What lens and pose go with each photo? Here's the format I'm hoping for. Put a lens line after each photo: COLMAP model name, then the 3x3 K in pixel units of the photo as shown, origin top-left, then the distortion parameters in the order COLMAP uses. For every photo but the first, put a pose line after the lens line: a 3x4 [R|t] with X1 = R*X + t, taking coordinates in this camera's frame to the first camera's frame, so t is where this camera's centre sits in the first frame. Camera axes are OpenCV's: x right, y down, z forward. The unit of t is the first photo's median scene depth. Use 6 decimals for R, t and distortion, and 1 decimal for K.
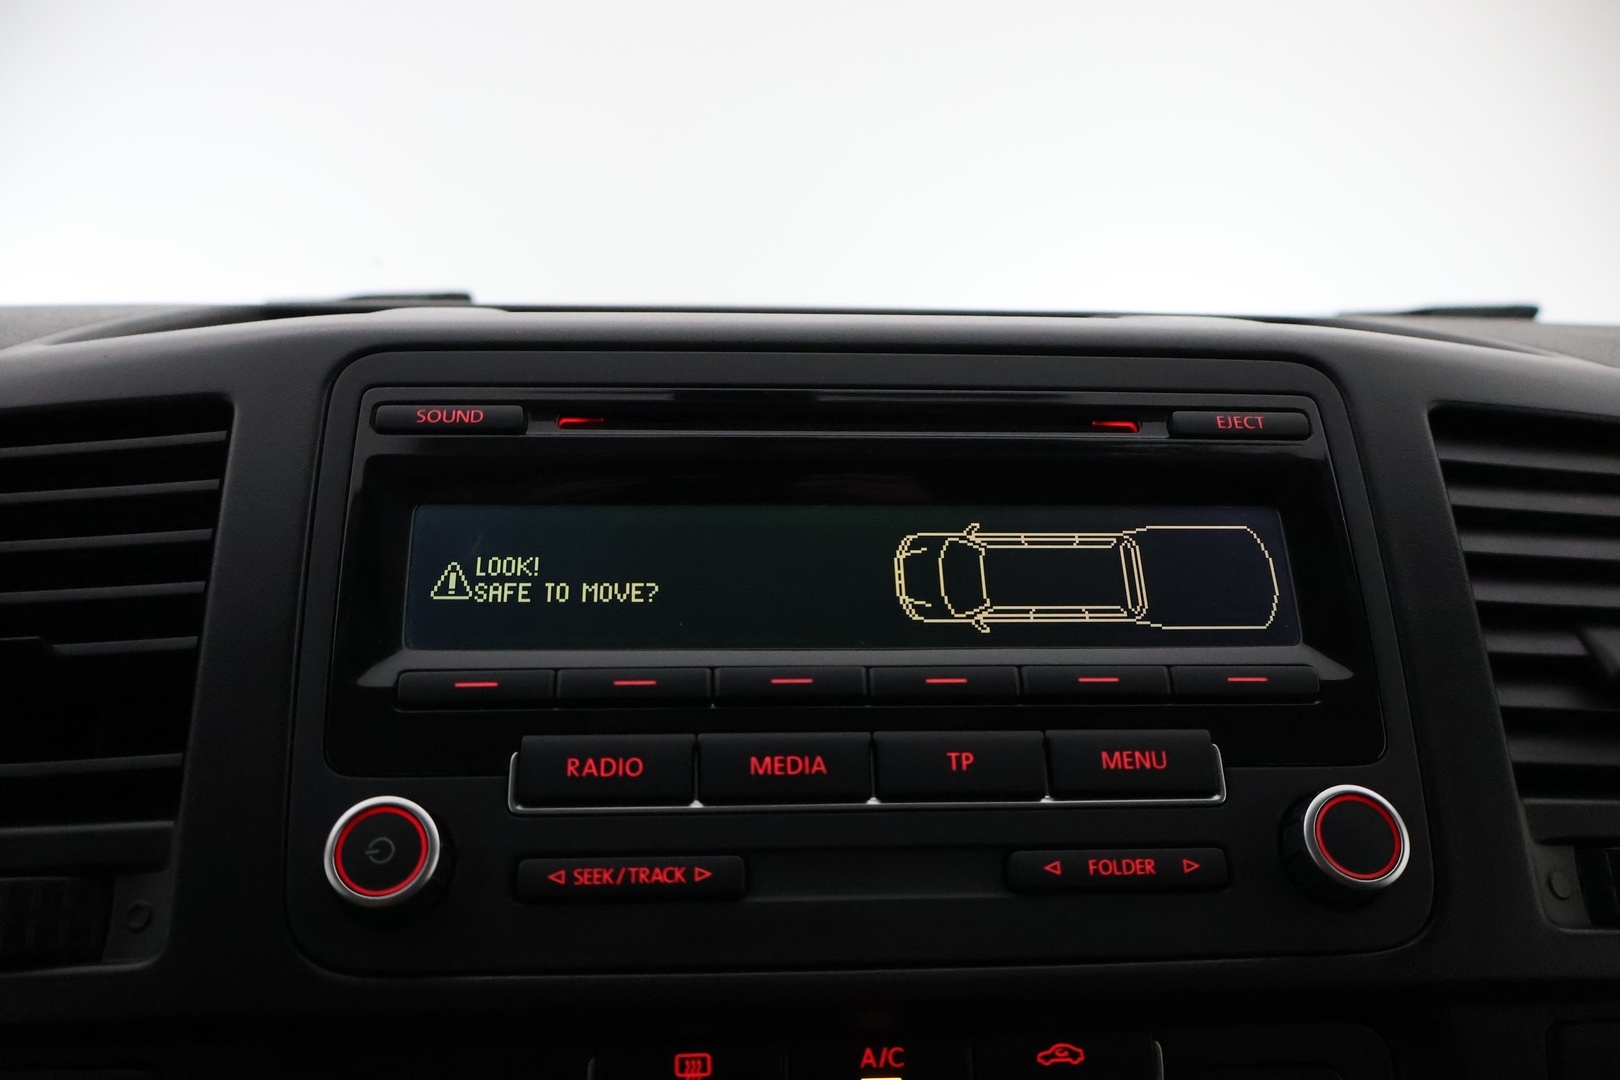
lens RADIAL K [[1322.1, 0, 802.7], [0, 1322.1, 547.1], [0, 0, 1]] dist [-0.010797, 0.009493]
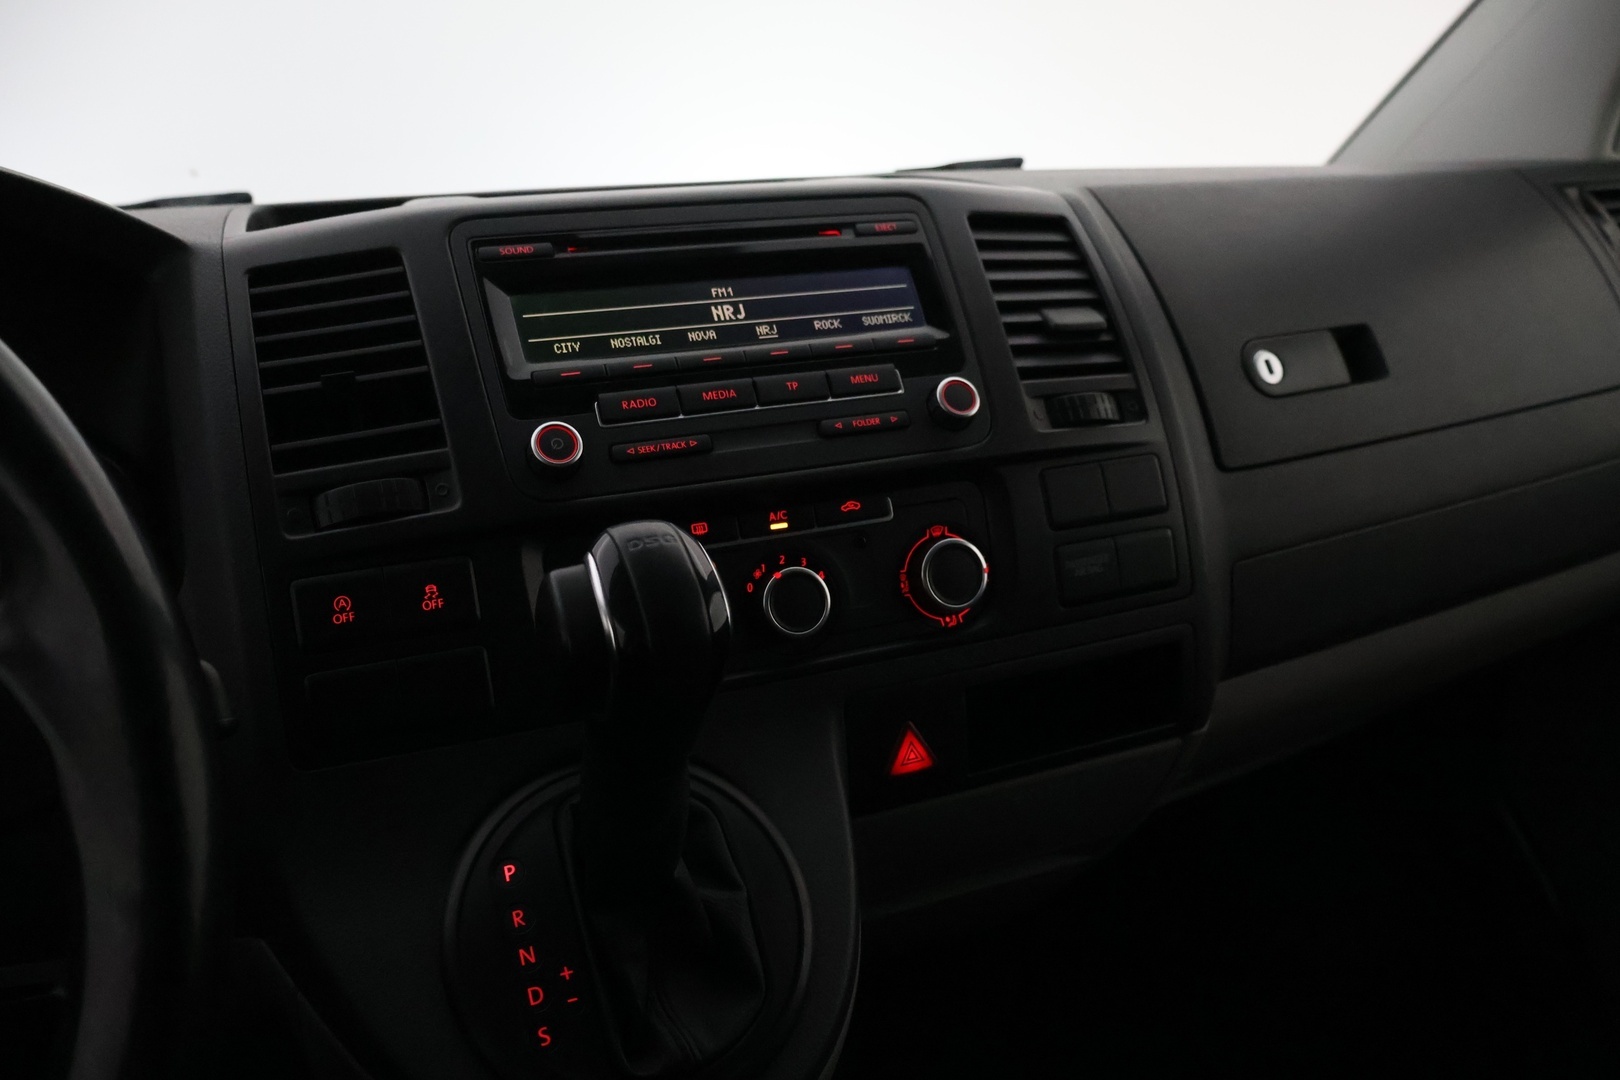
lens RADIAL K [[1322.1, 0, 797.0], [0, 1322.1, 540.6], [0, 0, 1]] dist [-0.010797, 0.009493]
pose [[0.946132, -0.137942, 0.292928, -0.567879], [0.112151, 0.988321, 0.103169, 0.193015], [-0.303738, -0.064759, 0.950552, -1.148848]]
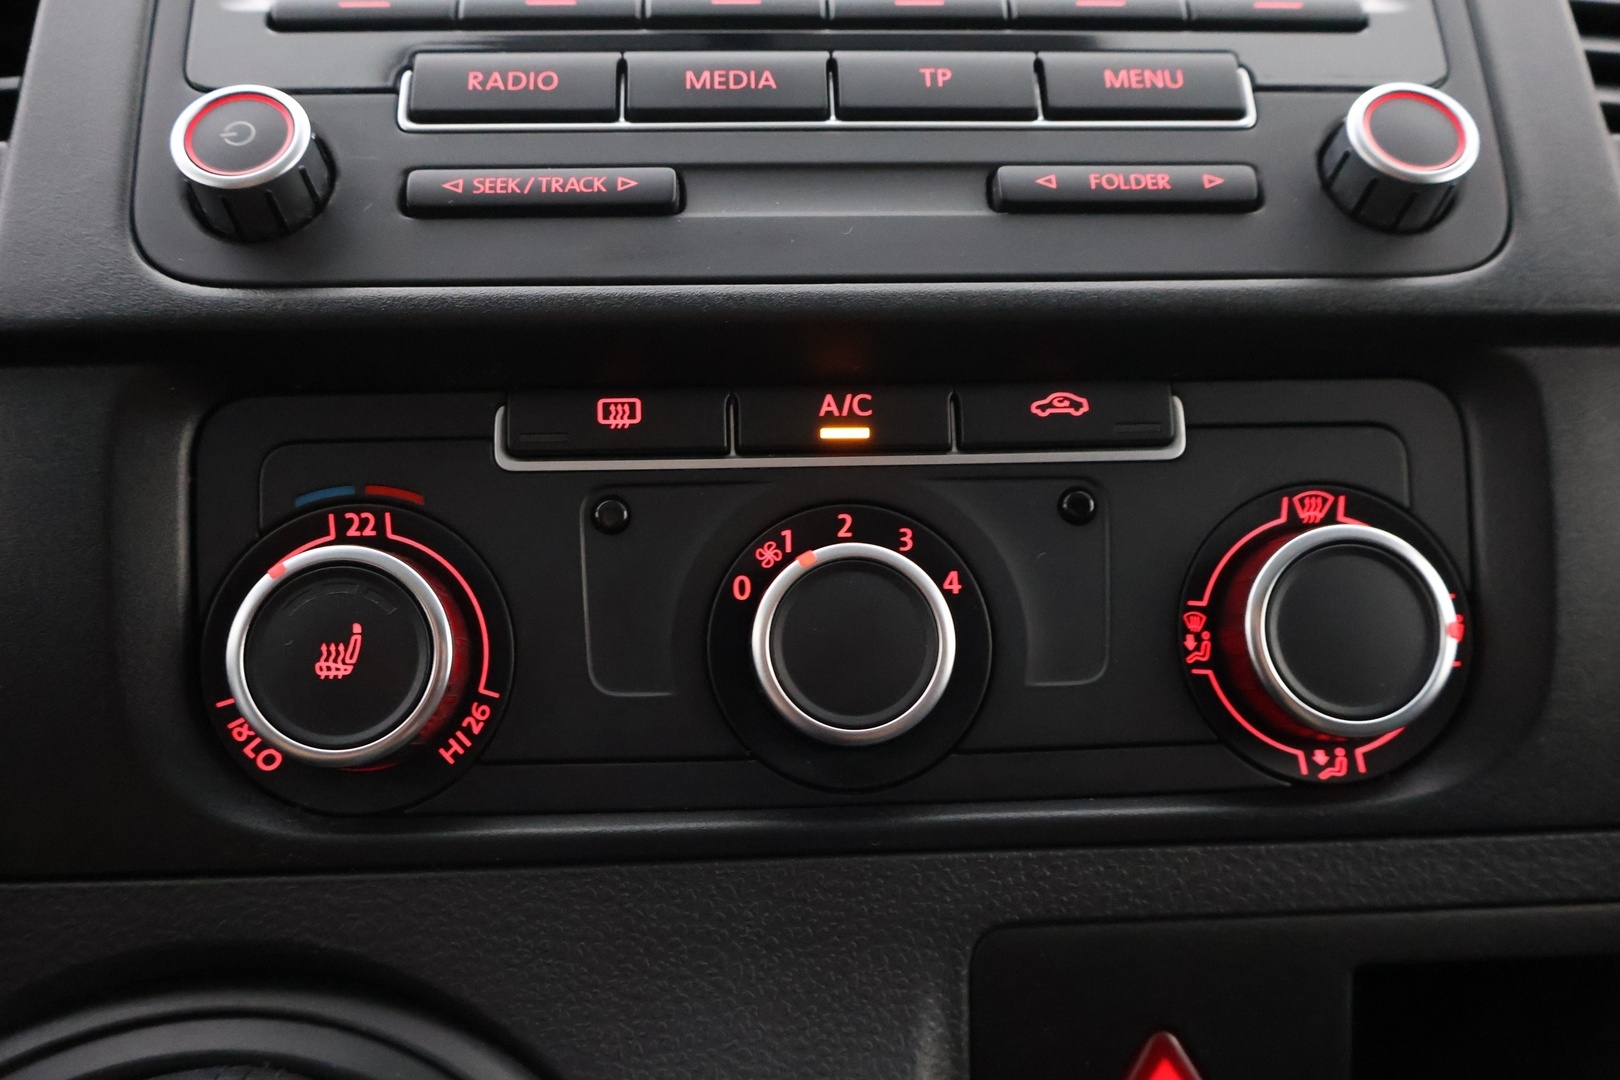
lens RADIAL K [[1322.1, 0, 810.5], [0, 1322.1, 546.9], [0, 0, 1]] dist [-0.010797, 0.009493]
pose [[0.999615, -0.017170, -0.021792, 0.053432], [0.017417, 0.999786, 0.011177, 0.455596], [0.021596, -0.011553, 0.999700, 0.155963]]
